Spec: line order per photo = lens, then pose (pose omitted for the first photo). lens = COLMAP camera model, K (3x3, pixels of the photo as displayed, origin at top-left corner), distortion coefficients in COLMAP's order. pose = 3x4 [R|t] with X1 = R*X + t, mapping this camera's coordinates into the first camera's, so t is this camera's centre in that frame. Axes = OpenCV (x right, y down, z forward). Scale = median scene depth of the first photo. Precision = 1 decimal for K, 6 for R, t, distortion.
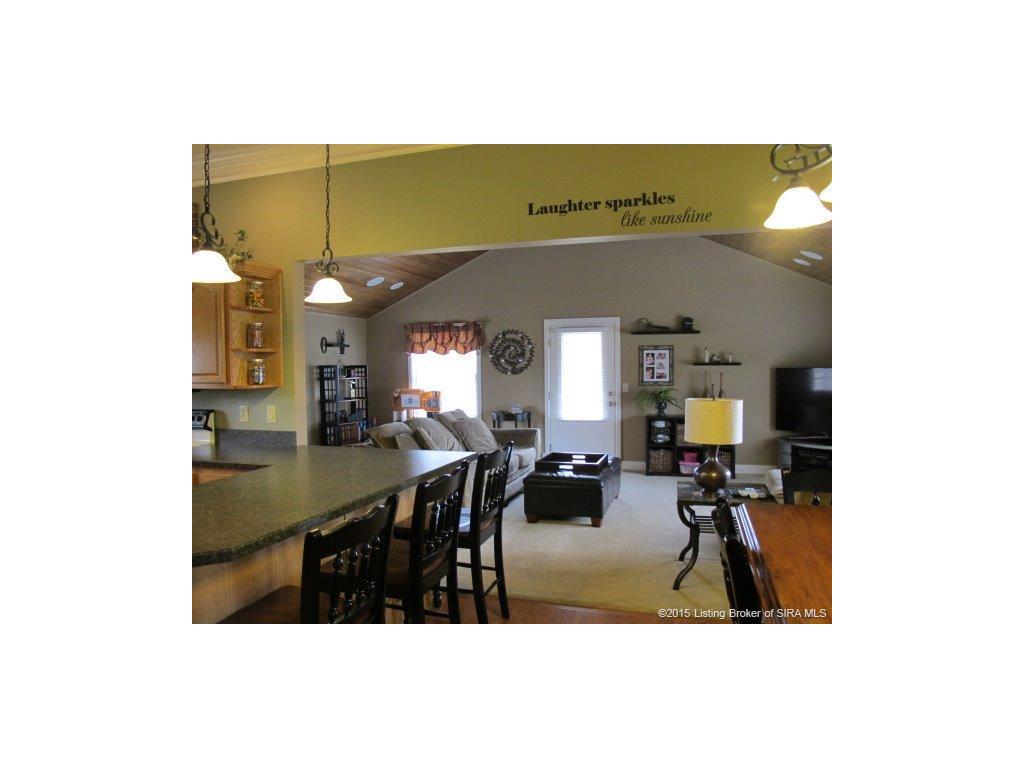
lens RADIAL K [[589.0, 0, 512.0], [0, 589.0, 384.0], [0, 0, 1]] dist [-0.083654, 0.001084]
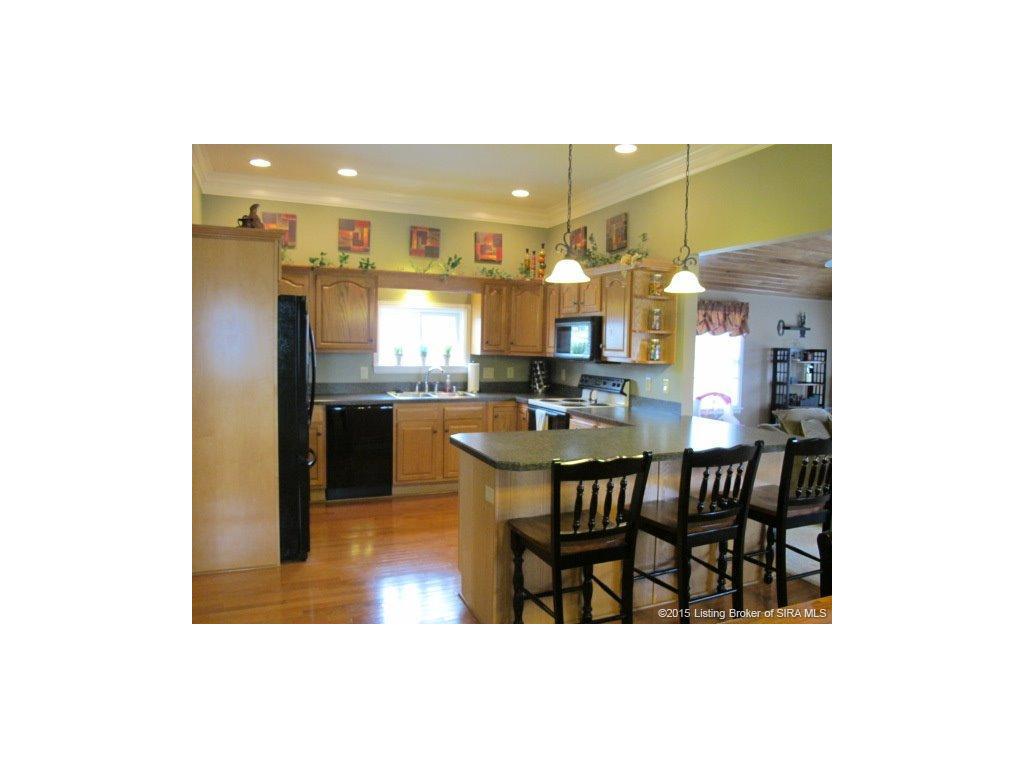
lens RADIAL K [[589.0, 0, 512.0], [0, 589.0, 384.0], [0, 0, 1]] dist [-0.083654, 0.001084]
pose [[0.654717, 0.081725, -0.751443, 0.138546], [-0.056542, 0.996648, 0.059129, -0.002742], [0.753756, 0.003776, 0.657143, -0.009956]]
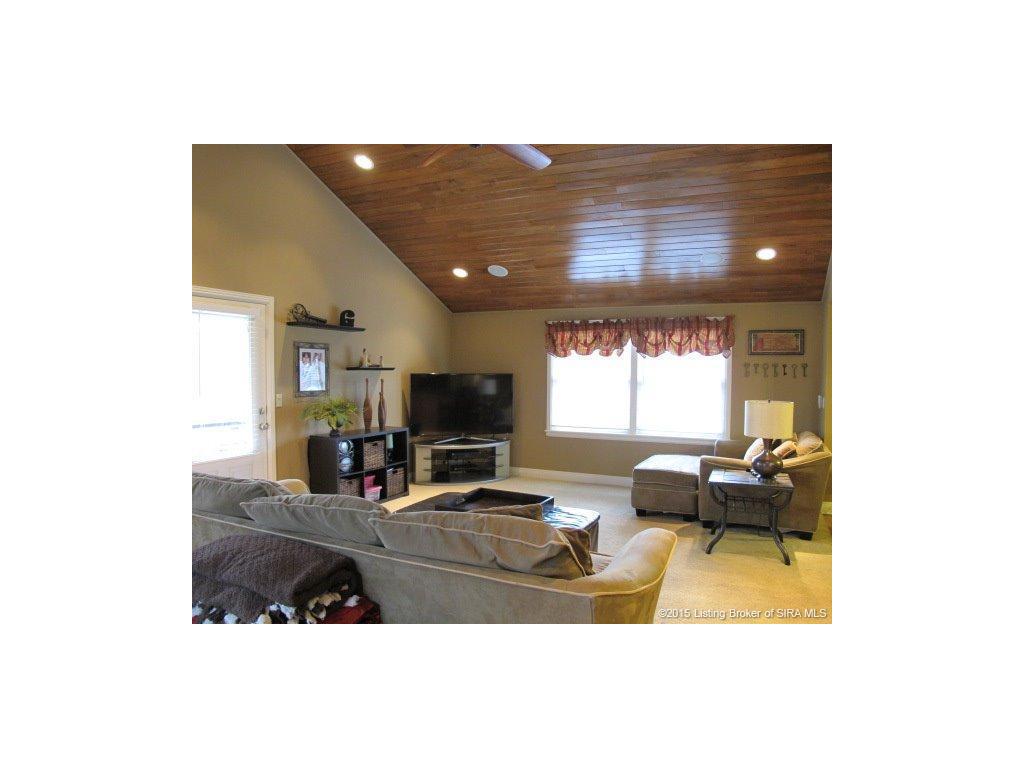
lens RADIAL K [[542.1, 0, 508.6], [0, 542.1, 384.6], [0, 0, 1]] dist [-0.145036, 0.114832]
pose [[0.136050, -0.014454, 0.990597, -0.391128], [0.019681, 0.999736, 0.011885, -0.015613], [-0.990507, 0.017879, 0.136298, 0.661670]]
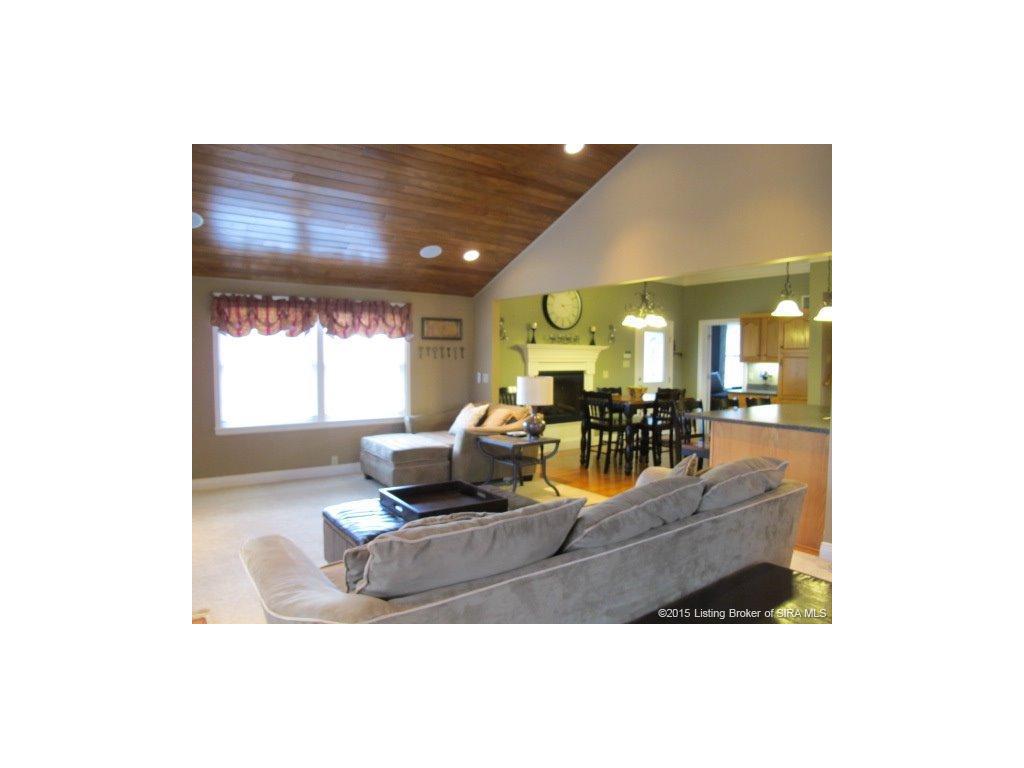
lens RADIAL K [[542.1, 0, 508.6], [0, 542.1, 384.6], [0, 0, 1]] dist [-0.145036, 0.114832]
pose [[-0.806981, -0.023789, 0.590098, -0.221683], [0.020890, 0.997413, 0.068776, -0.026203], [-0.590208, 0.067828, -0.804397, 1.052902]]
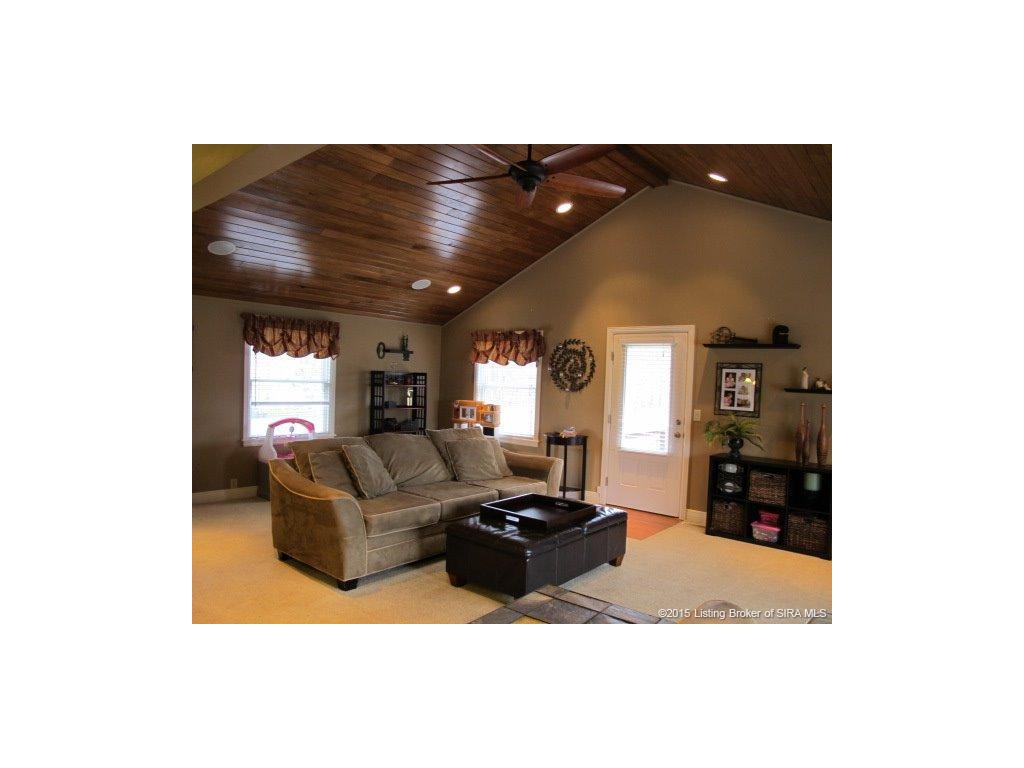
lens RADIAL K [[542.1, 0, 508.6], [0, 542.1, 384.6], [0, 0, 1]] dist [-0.145036, 0.114832]
pose [[0.922475, 0.050576, -0.382729, 0.234750], [-0.059413, 0.998170, -0.011296, -0.012606], [0.381458, 0.033159, 0.923791, 0.257919]]
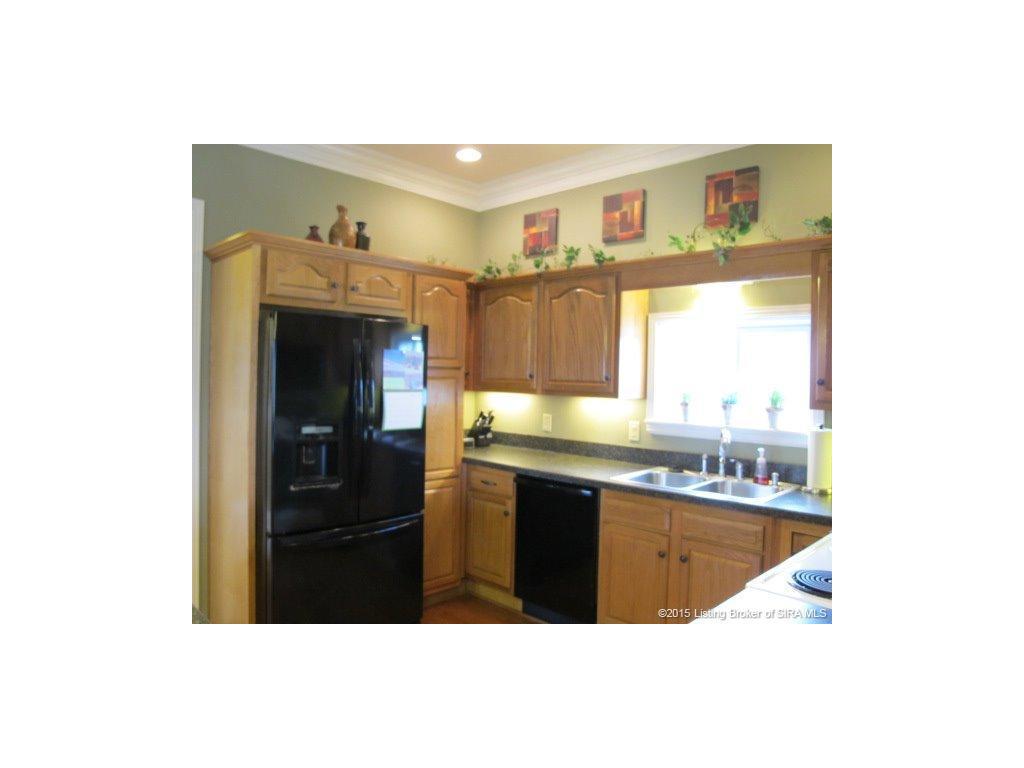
lens RADIAL K [[589.0, 0, 512.0], [0, 589.0, 384.0], [0, 0, 1]] dist [-0.083654, 0.001084]
pose [[-0.434568, 0.015918, -0.900499, -0.088023], [-0.045155, 0.998201, 0.039437, -0.013263], [0.899507, 0.057800, -0.433067, 0.453049]]
